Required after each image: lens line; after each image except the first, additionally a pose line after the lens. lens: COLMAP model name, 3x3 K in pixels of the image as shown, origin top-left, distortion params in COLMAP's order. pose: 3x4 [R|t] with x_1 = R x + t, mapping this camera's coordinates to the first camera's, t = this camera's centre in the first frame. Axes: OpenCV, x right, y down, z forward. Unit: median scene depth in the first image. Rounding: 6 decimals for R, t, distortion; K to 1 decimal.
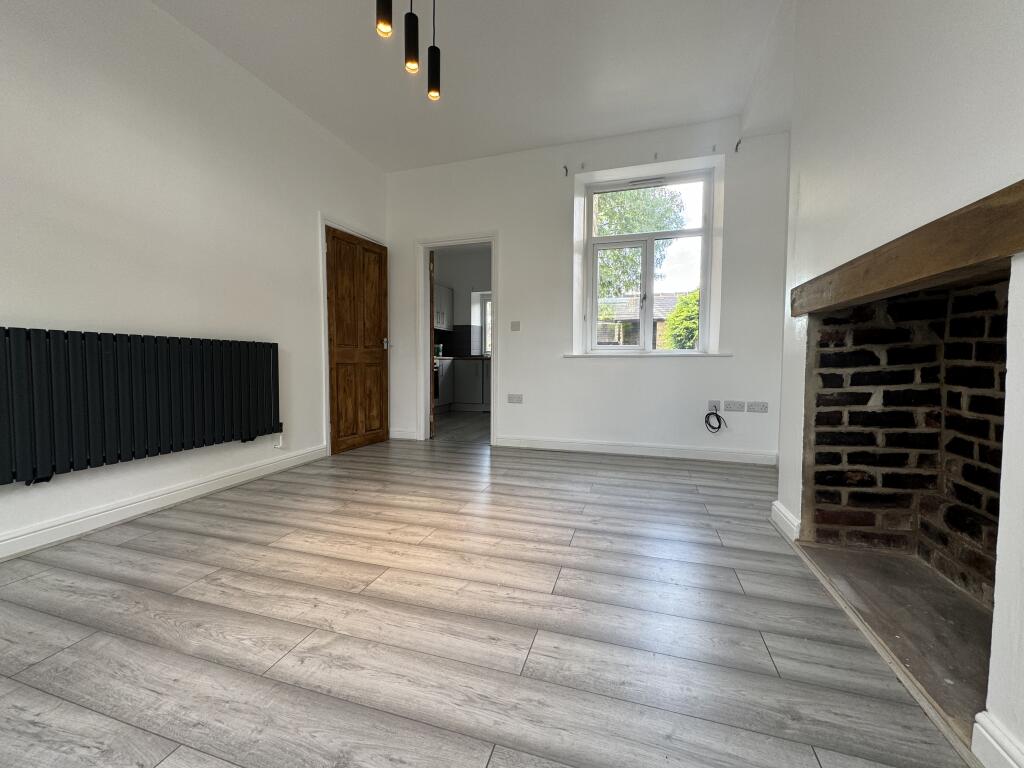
lens RADIAL K [[407.6, 0, 511.5], [0, 407.6, 383.3], [0, 0, 1]] dist [-0.001921, 0.000419]
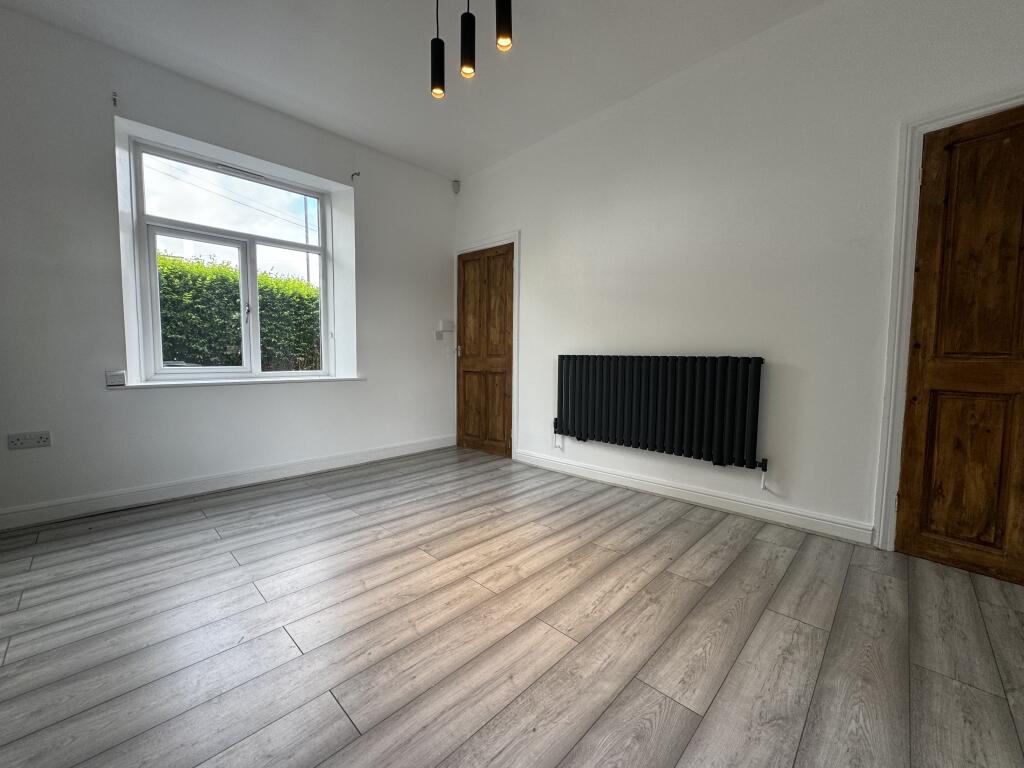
lens RADIAL K [[407.6, 0, 512.2], [0, 407.6, 383.4], [0, 0, 1]] dist [-0.001921, 0.000419]
pose [[-0.448817, 0.054339, -0.891970, 0.575731], [-0.056719, 0.994405, 0.089119, -0.151908], [0.891822, 0.090590, -0.443224, 1.549747]]
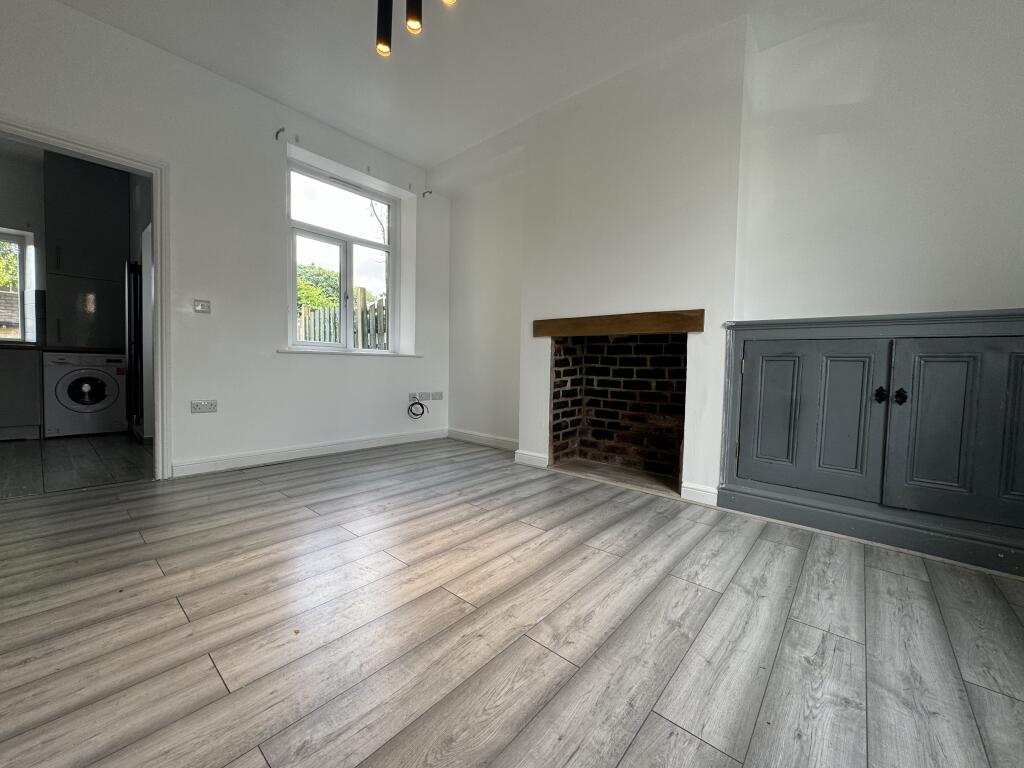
lens RADIAL K [[407.6, 0, 514.2], [0, 407.6, 383.1], [0, 0, 1]] dist [-0.001921, 0.000419]
pose [[0.391308, -0.032775, 0.919676, -0.988724], [0.026686, 0.999349, 0.024260, -0.016430], [-0.919873, 0.015049, 0.391928, 0.458062]]
